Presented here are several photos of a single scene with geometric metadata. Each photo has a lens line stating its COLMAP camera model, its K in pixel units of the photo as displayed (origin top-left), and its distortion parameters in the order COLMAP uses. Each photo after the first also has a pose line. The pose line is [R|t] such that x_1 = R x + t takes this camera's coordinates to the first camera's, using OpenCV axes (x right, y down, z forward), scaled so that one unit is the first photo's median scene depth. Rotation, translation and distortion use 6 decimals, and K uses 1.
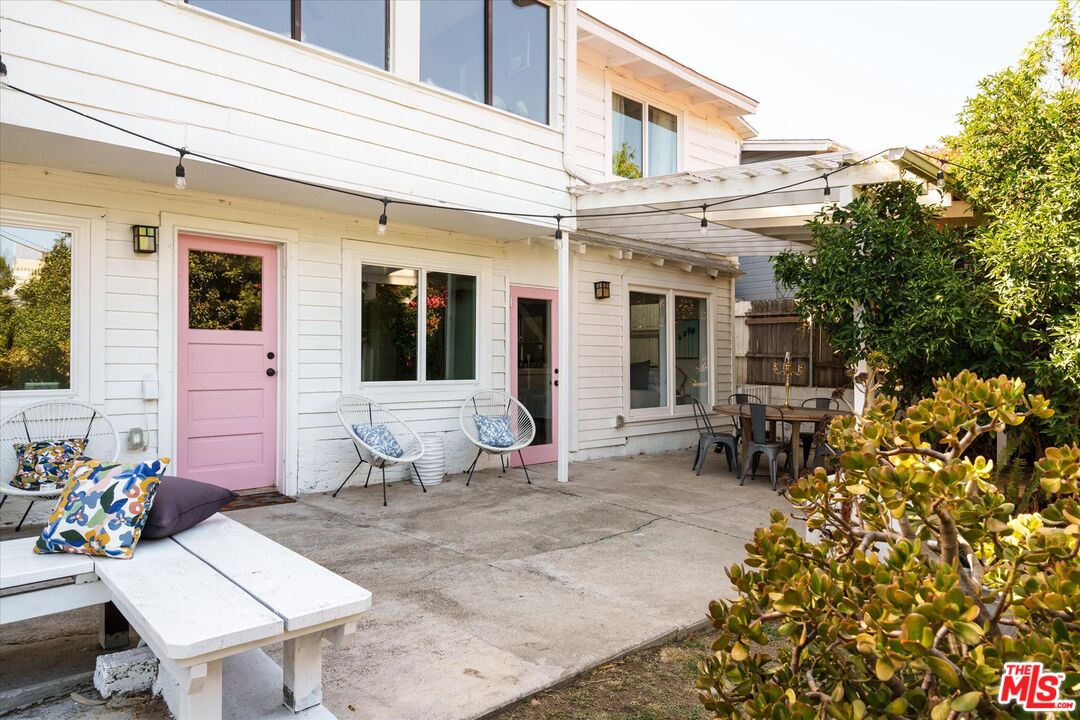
lens RADIAL K [[670.6, 0, 540.0], [0, 670.6, 360.0], [0, 0, 1]] dist [-0.000427, -0.000050]
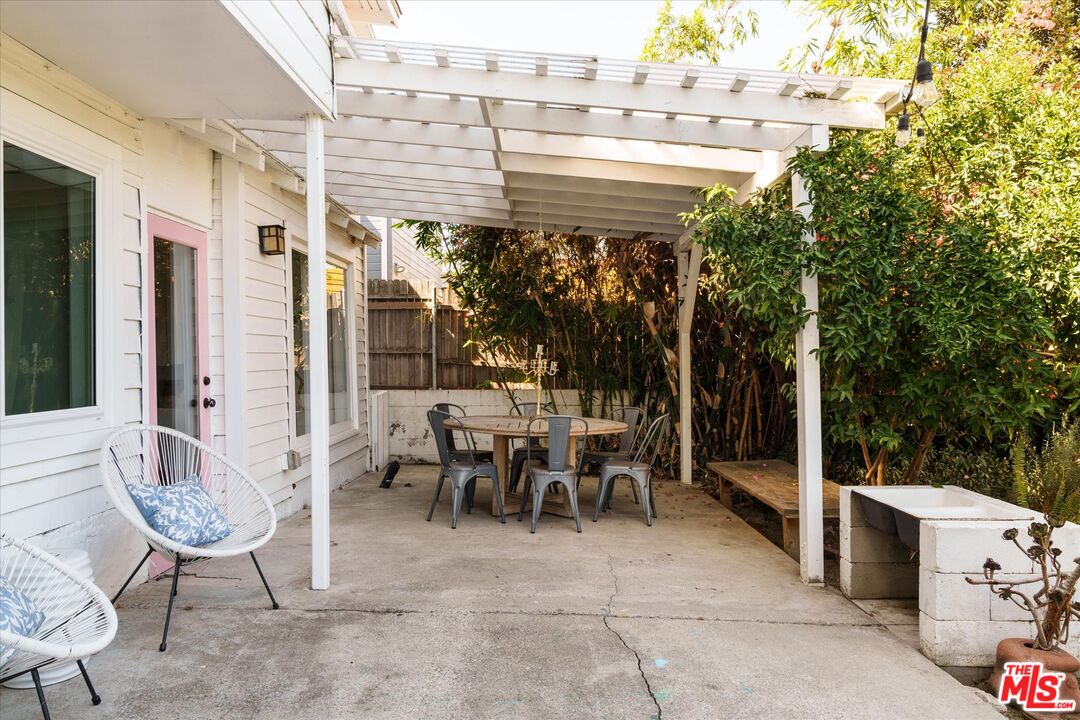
lens RADIAL K [[753.6, 0, 540.0], [0, 753.6, 360.0], [0, 0, 1]] dist [-0.000440, 0.000076]
pose [[0.686474, -0.014976, 0.727000, -0.255308], [0.013025, 0.999881, 0.008298, -0.001914], [-0.727038, 0.003772, 0.686587, 0.422558]]
